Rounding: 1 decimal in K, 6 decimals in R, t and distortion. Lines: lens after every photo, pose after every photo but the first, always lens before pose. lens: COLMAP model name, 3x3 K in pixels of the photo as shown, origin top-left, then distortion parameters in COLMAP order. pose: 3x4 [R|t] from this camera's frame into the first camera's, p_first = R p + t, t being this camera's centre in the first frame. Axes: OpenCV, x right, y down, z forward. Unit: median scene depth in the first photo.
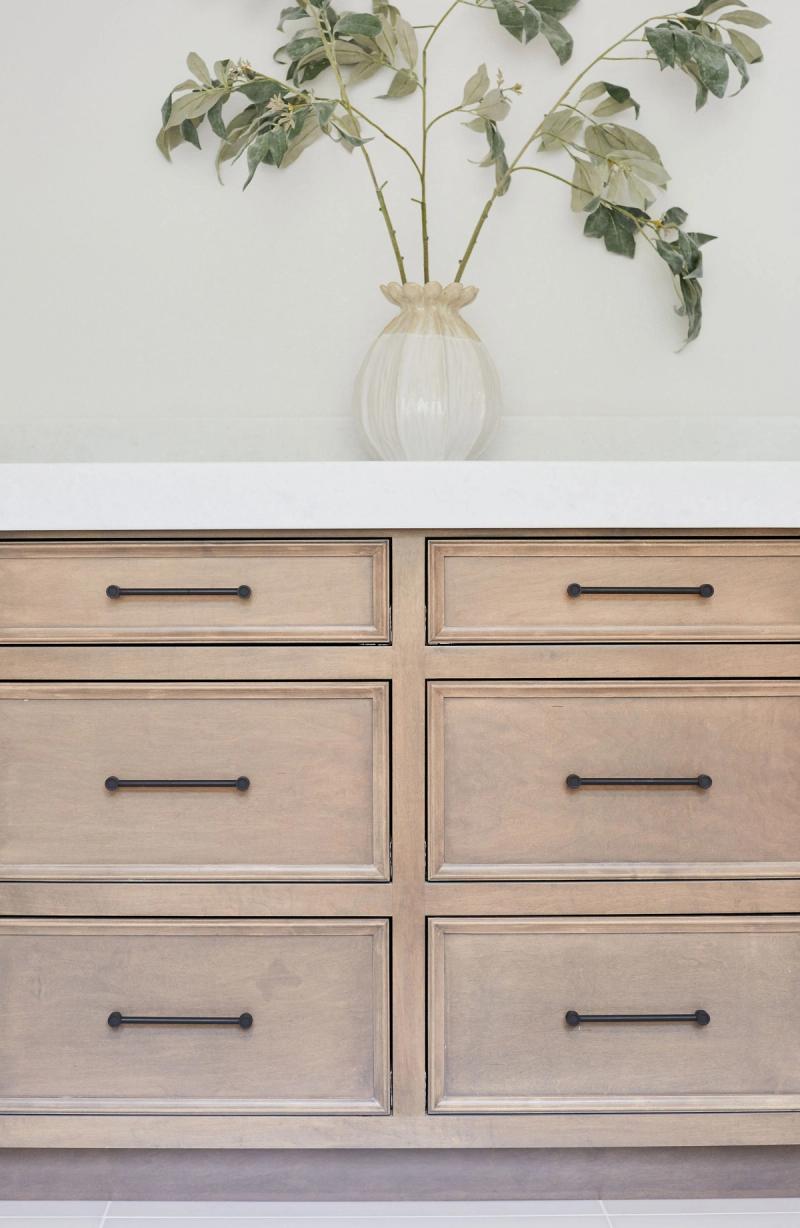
lens RADIAL K [[1865.9, 0, 330.3], [0, 1865.9, 669.7], [0, 0, 1]] dist [-0.088491, 0.000000]
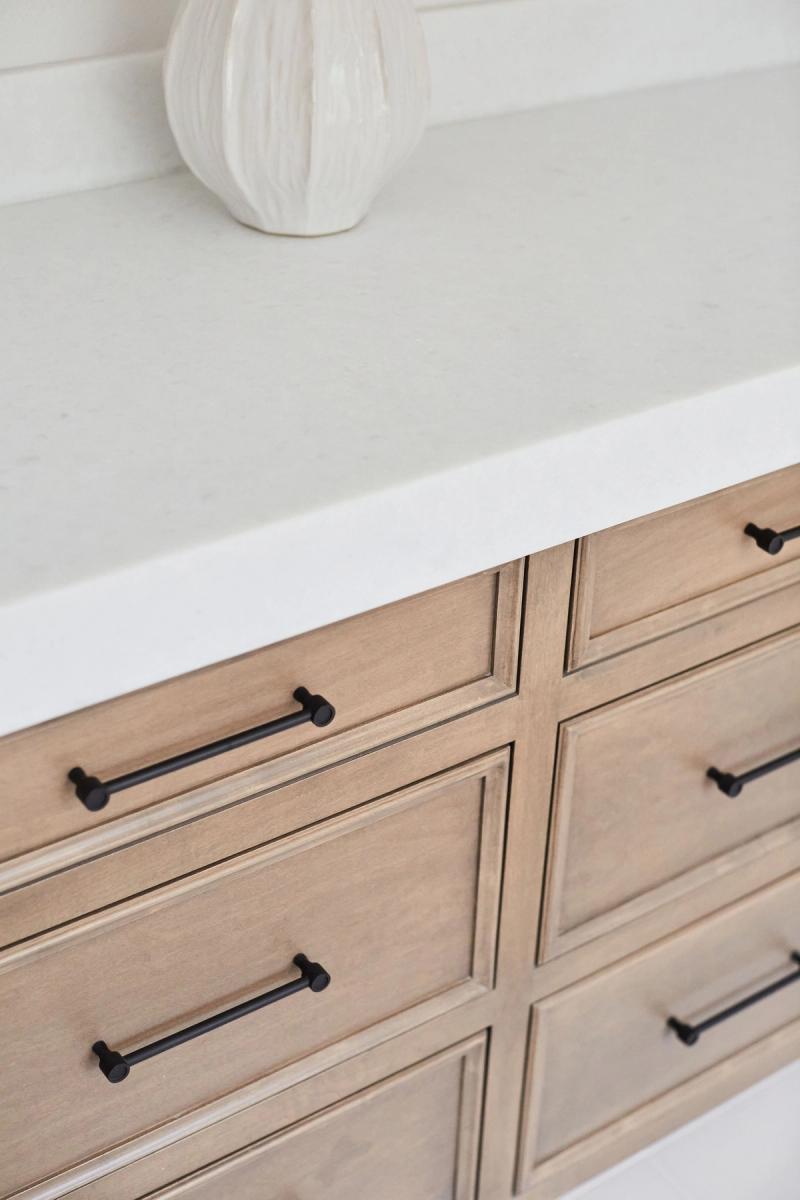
lens RADIAL K [[1734.7, 0, 397.0], [0, 1734.7, 599.9], [0, 0, 1]] dist [-0.122680, 0.000000]
pose [[0.825535, -0.281214, 0.489296, -0.254511], [-0.001016, 0.866265, 0.499583, -0.308344], [-0.564350, -0.412920, 0.714847, 0.643696]]
